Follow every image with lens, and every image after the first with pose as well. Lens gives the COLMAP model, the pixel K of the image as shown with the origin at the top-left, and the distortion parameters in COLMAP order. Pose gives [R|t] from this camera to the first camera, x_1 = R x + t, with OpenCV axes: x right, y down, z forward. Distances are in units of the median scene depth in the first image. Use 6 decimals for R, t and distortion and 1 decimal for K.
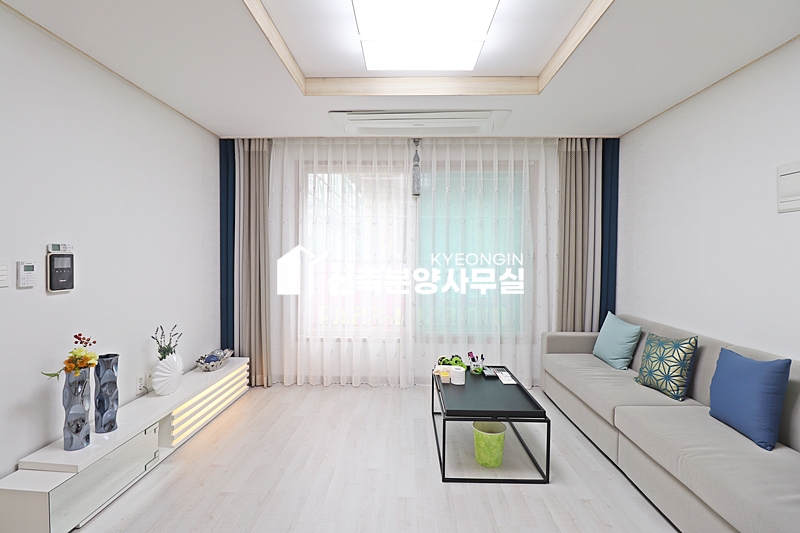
lens RADIAL K [[380.0, 0, 400.0], [0, 380.0, 266.5], [0, 0, 1]] dist [-0.015149, -0.013007]
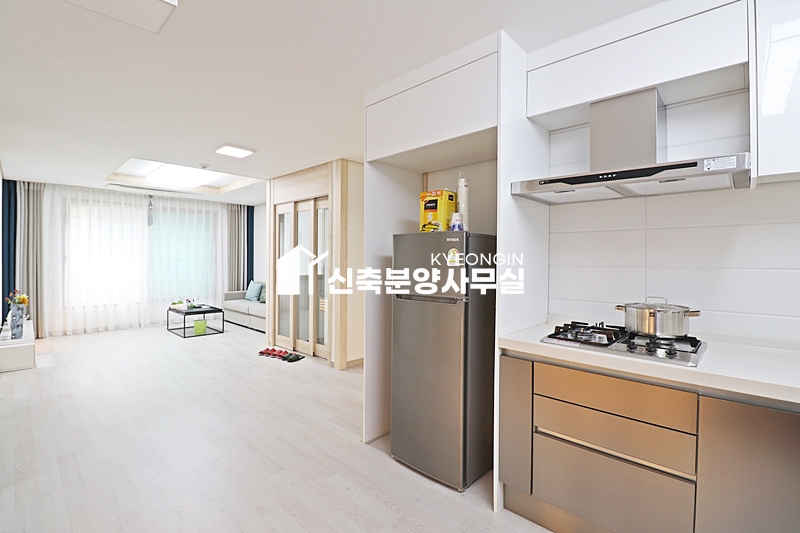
lens RADIAL K [[369.2, 0, 402.5], [0, 369.2, 256.0], [0, 0, 1]] dist [-0.002213, -0.011309]
pose [[0.665201, -0.000714, 0.746664, -0.485486], [0.022029, 0.999583, -0.018669, 0.032388], [-0.746339, 0.028867, 0.664940, -1.134841]]
